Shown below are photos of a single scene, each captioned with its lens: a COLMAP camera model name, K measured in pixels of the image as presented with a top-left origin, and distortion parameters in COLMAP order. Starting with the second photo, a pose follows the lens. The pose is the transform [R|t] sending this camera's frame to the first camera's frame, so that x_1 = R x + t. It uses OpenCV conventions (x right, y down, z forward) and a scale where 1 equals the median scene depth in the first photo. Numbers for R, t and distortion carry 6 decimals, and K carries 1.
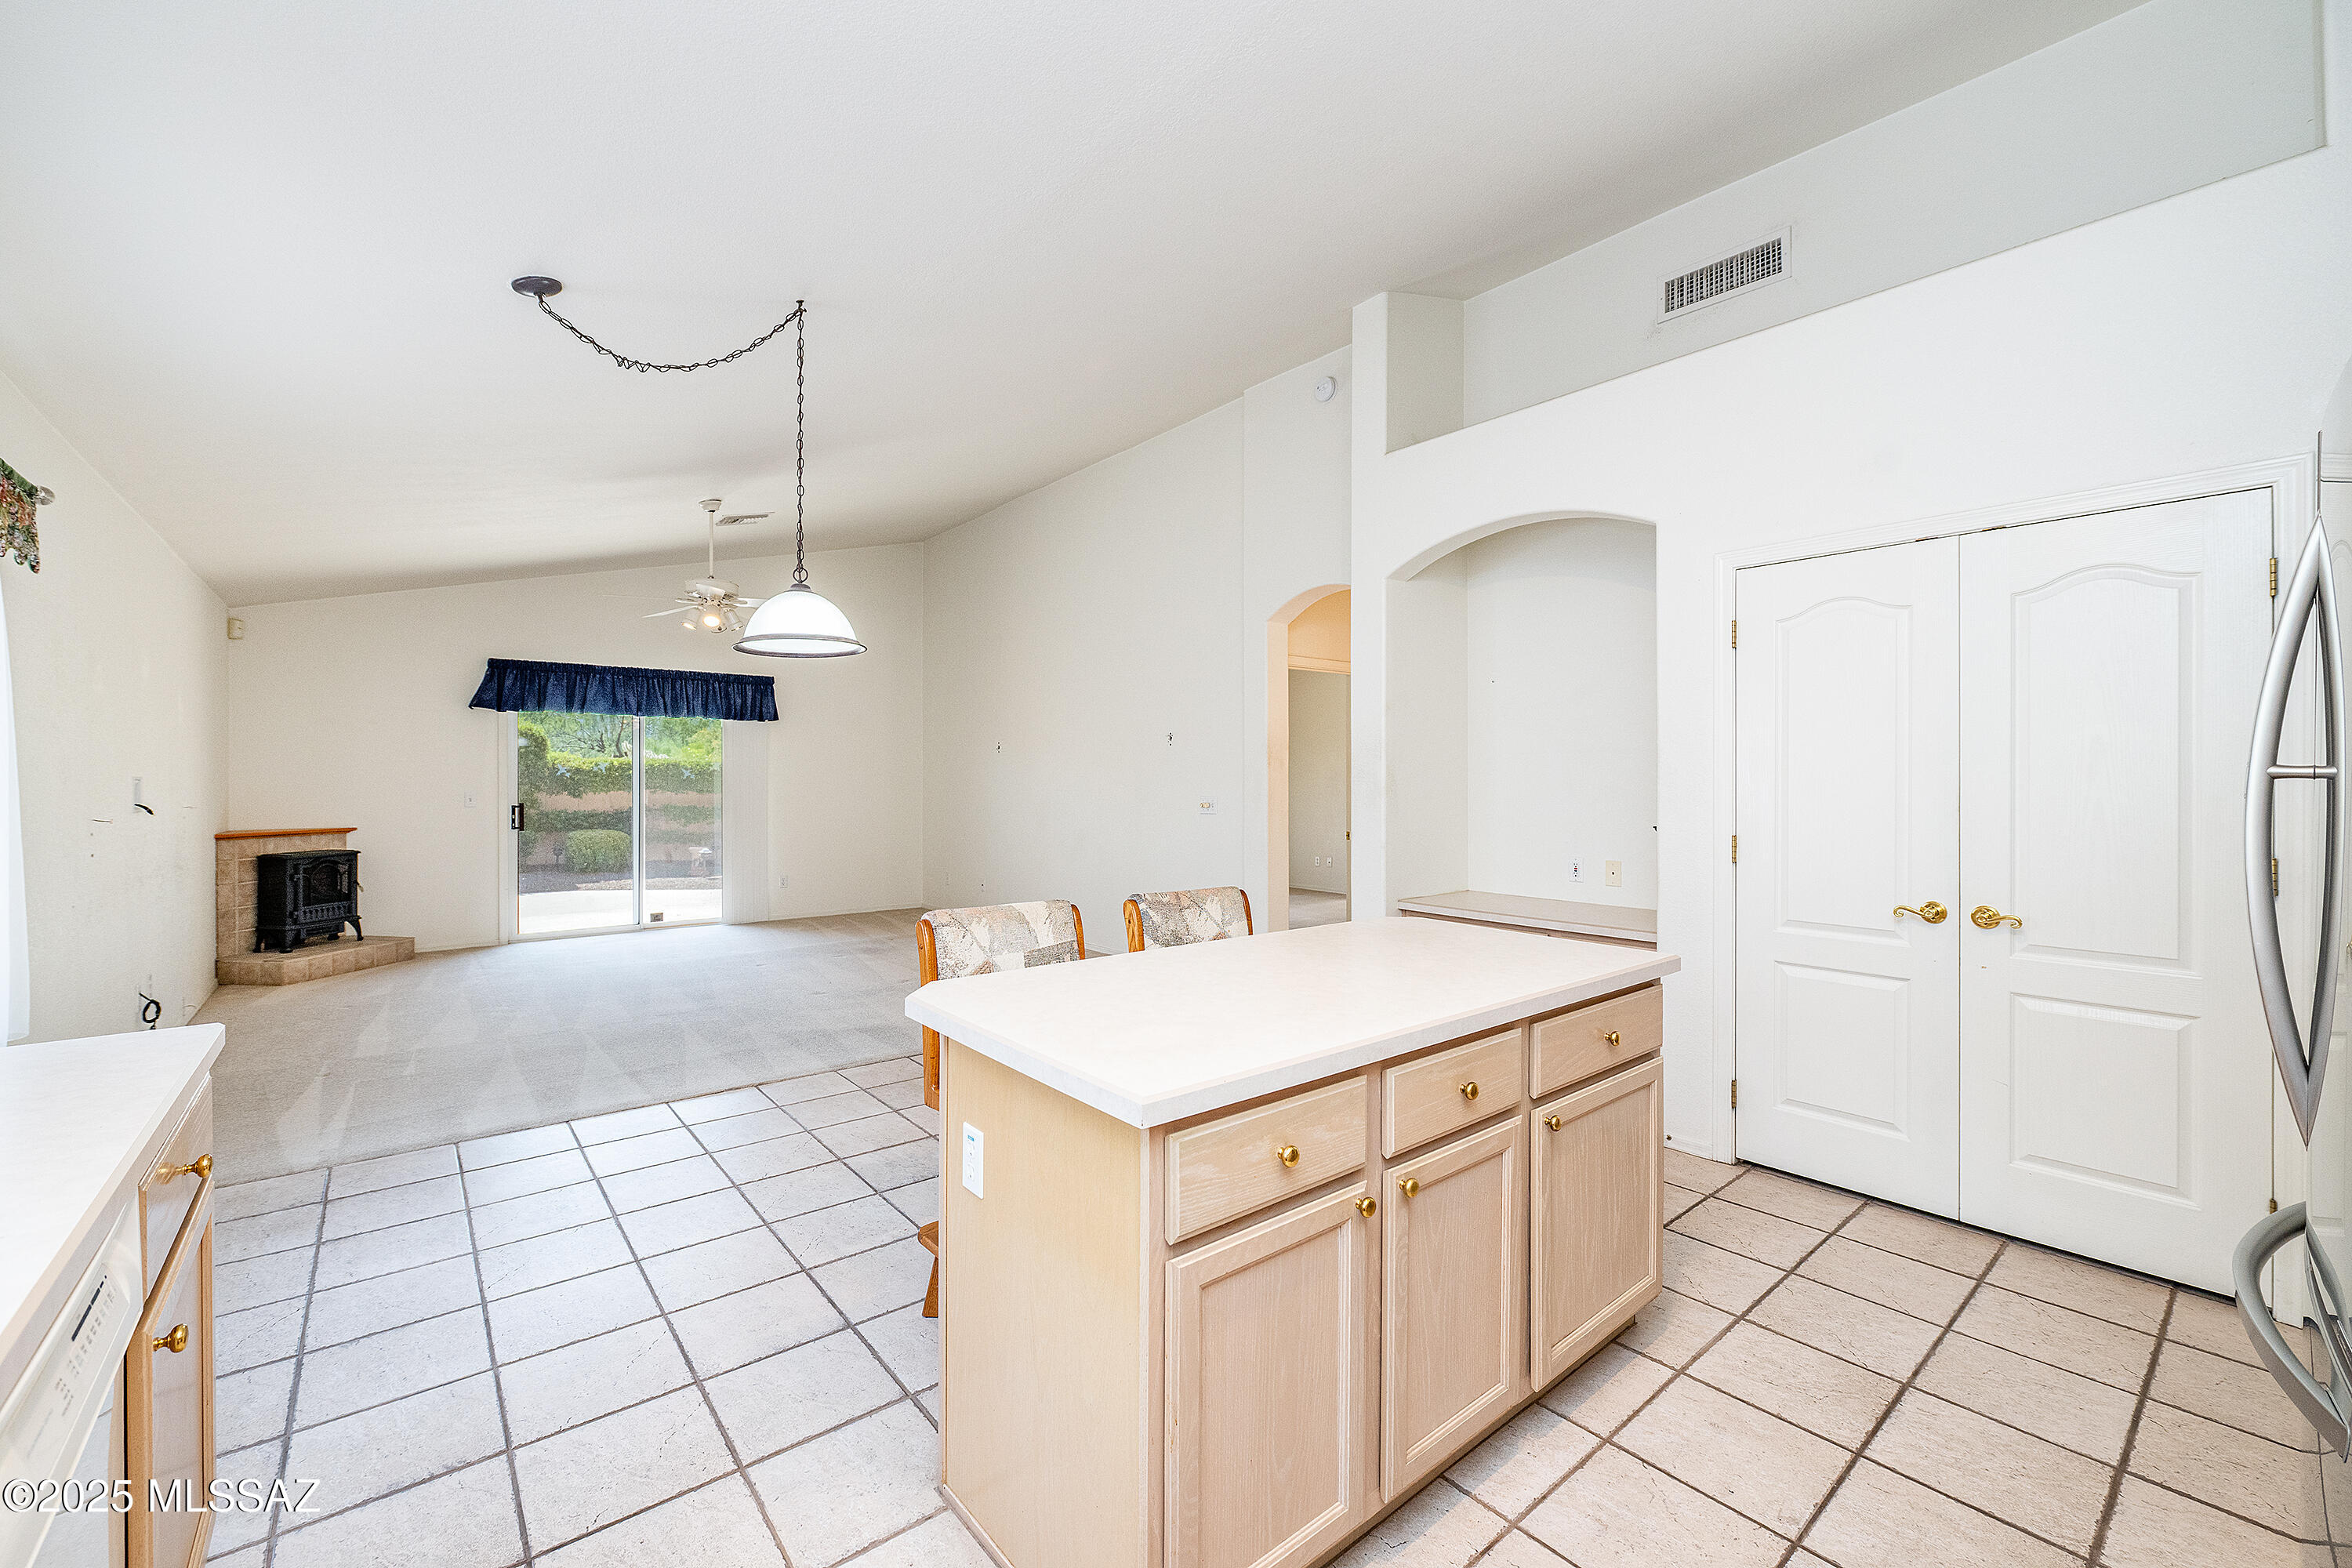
lens RADIAL K [[966.4, 0, 1213.3], [0, 966.4, 784.0], [0, 0, 1]] dist [0.000383, 0.000157]
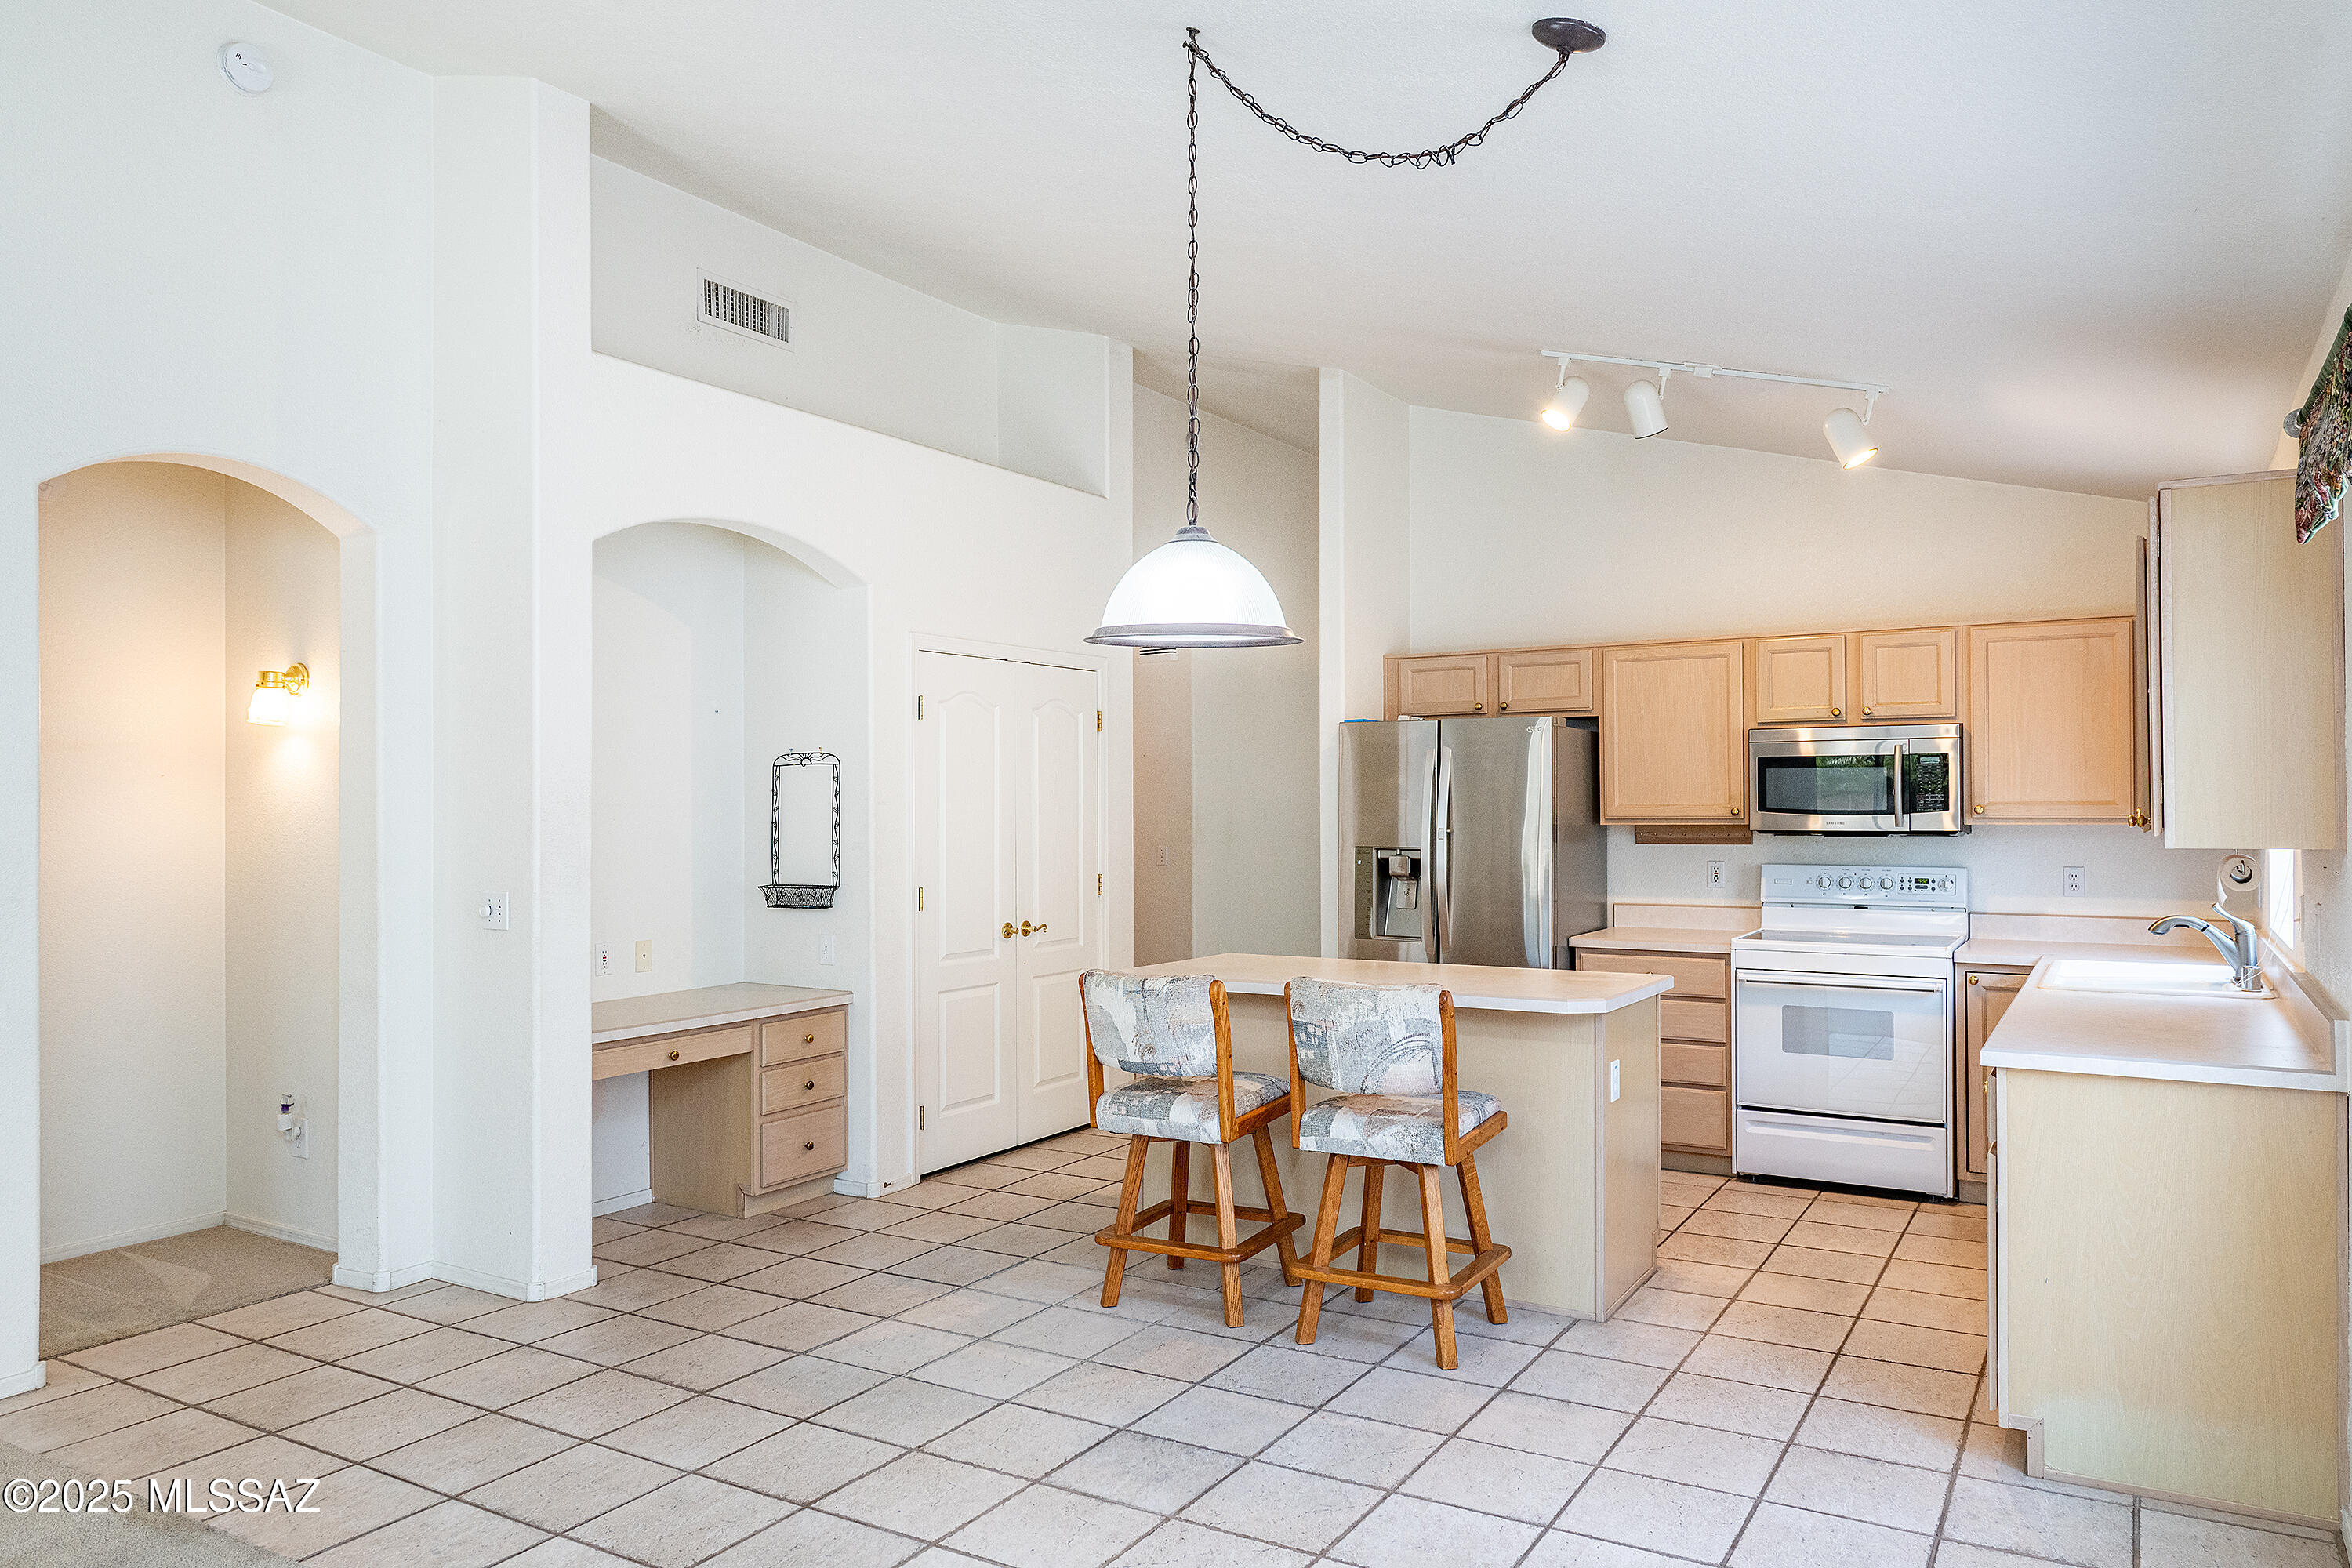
lens RADIAL K [[1598.9, 0, 1172.1], [0, 1598.9, 793.1], [0, 0, 1]] dist [-0.003531, 0.002651]
pose [[-0.316998, 0.007077, 0.948400, -1.521379], [0.009249, 0.999948, -0.004370, -0.052463], [-0.948381, 0.007387, -0.317047, 1.516090]]
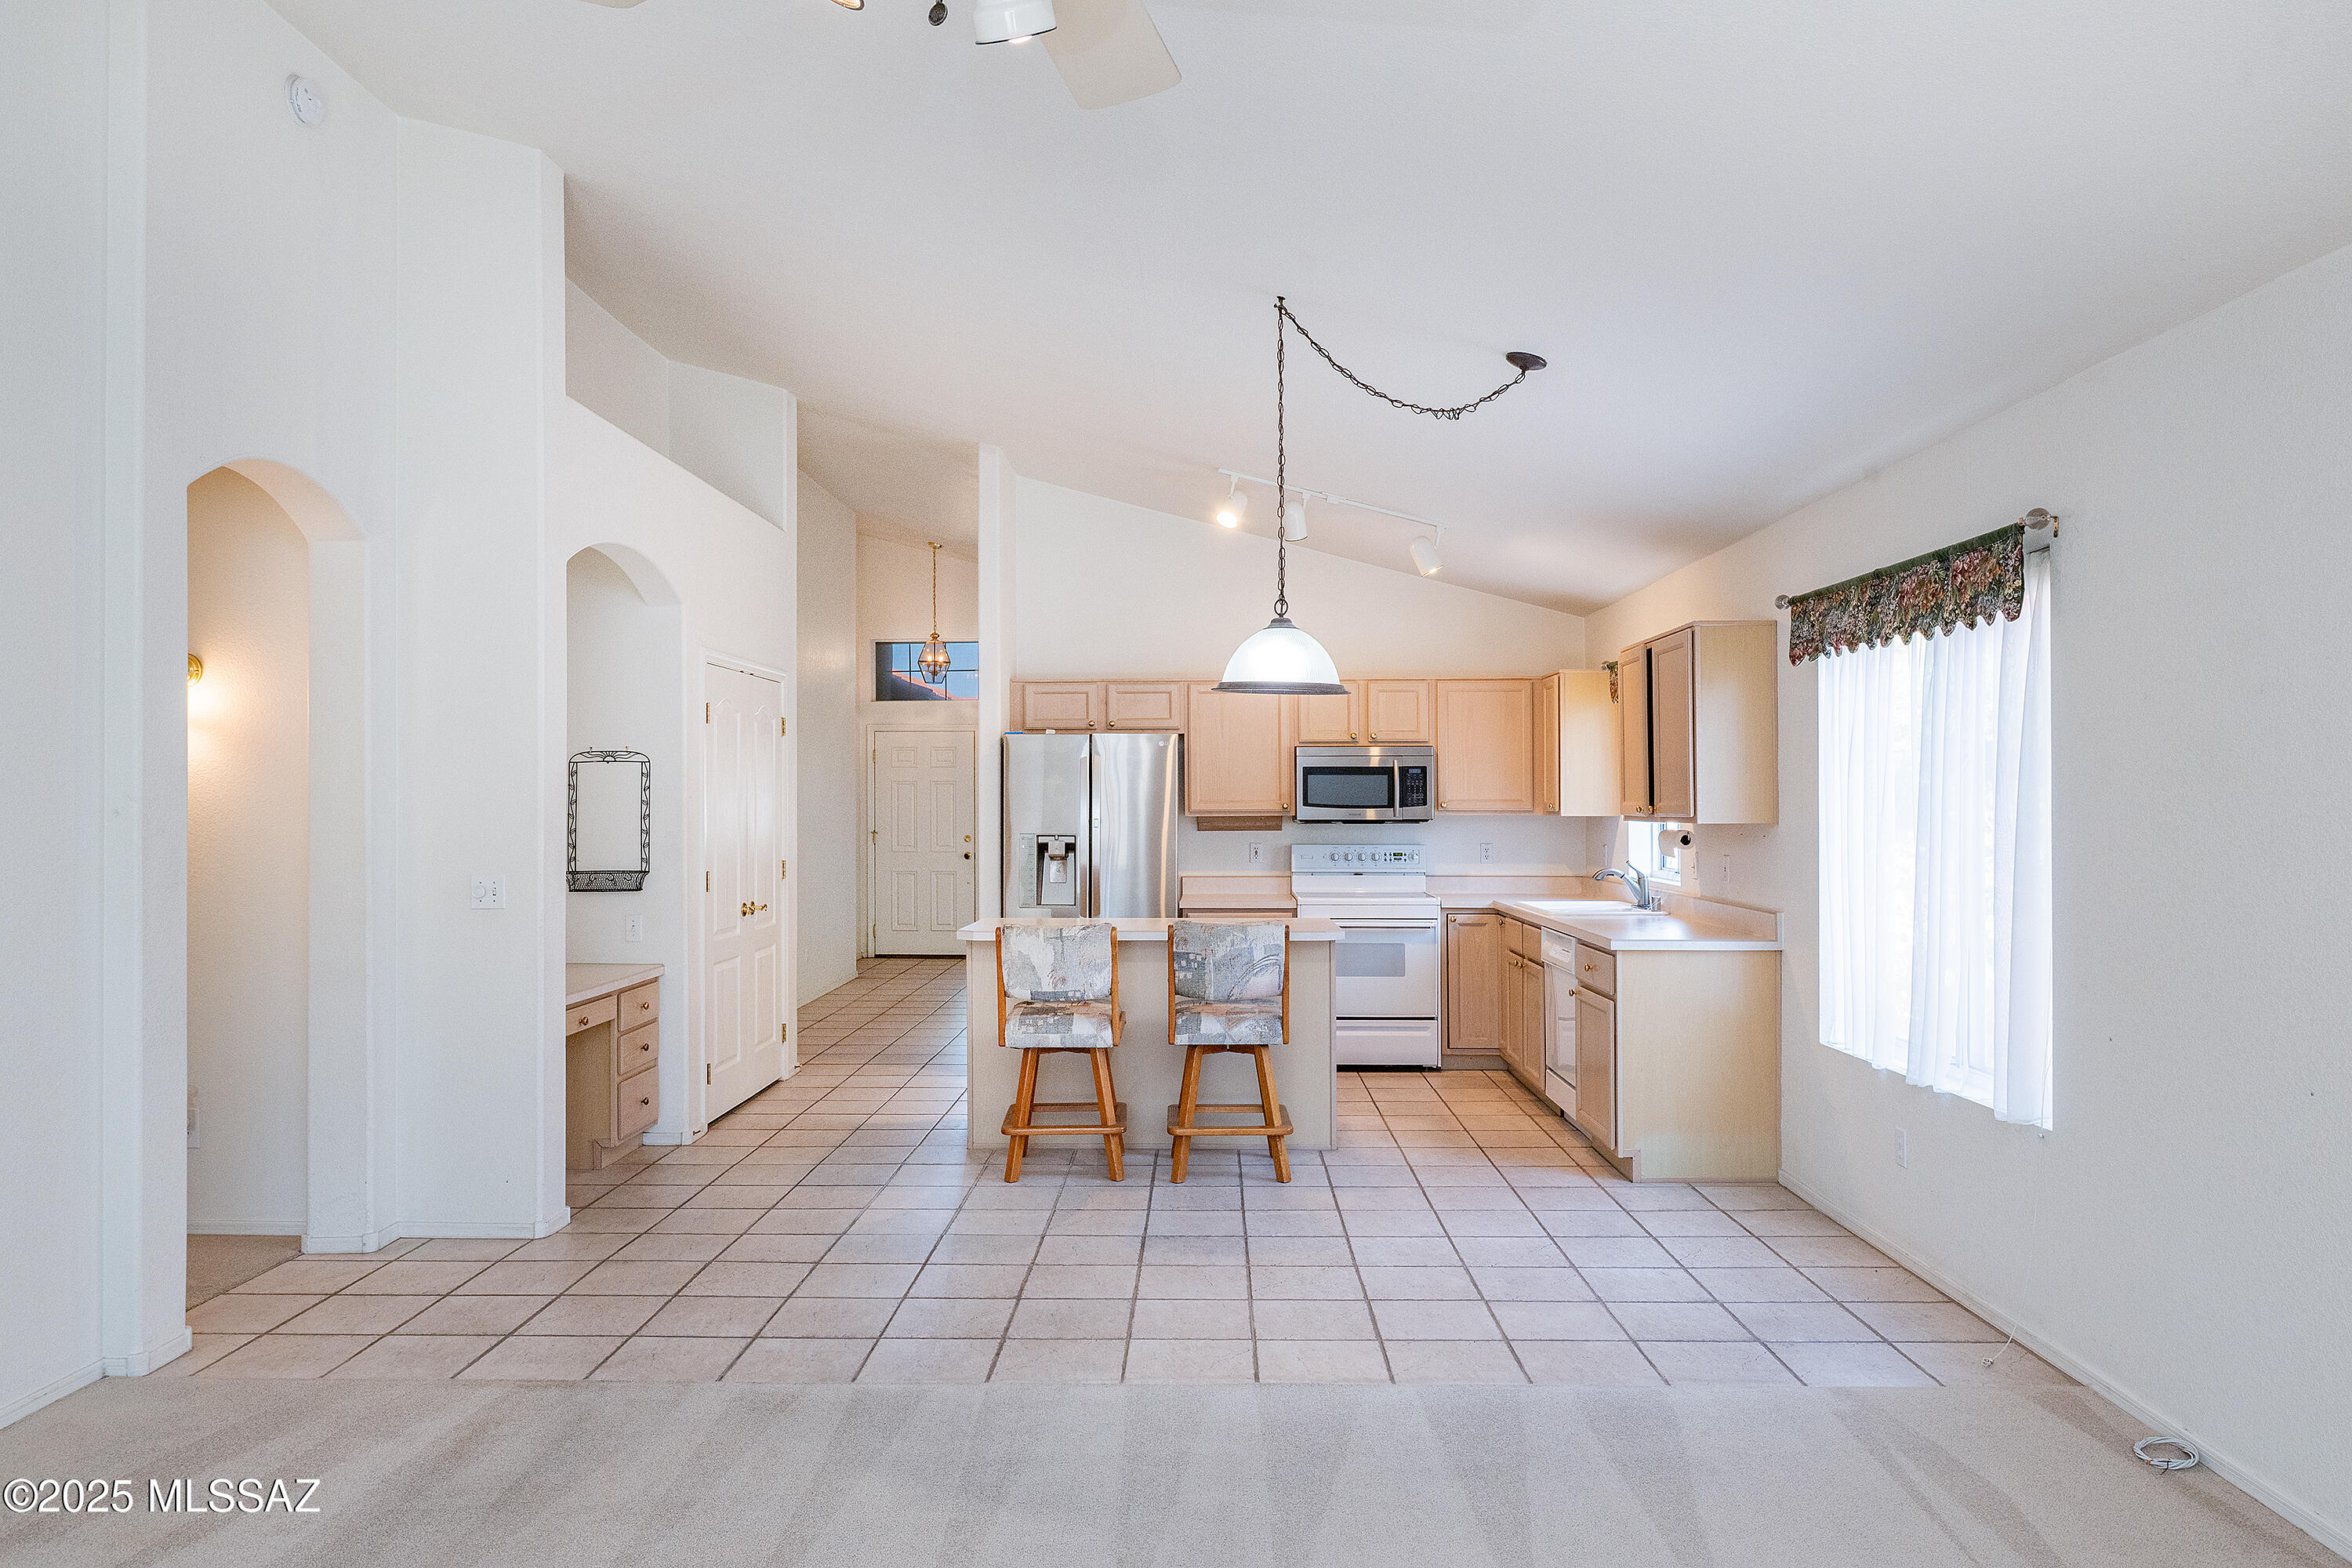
lens RADIAL K [[1596.0, 0, 1176.0], [0, 1596.0, 784.0], [0, 0, 1]] dist [-0.001014, -0.000837]
pose [[-0.749035, 0.007857, 0.662484, -1.527774], [0.004469, 0.999967, -0.006807, -0.051685], [-0.662515, -0.002138, -0.749045, 2.510449]]
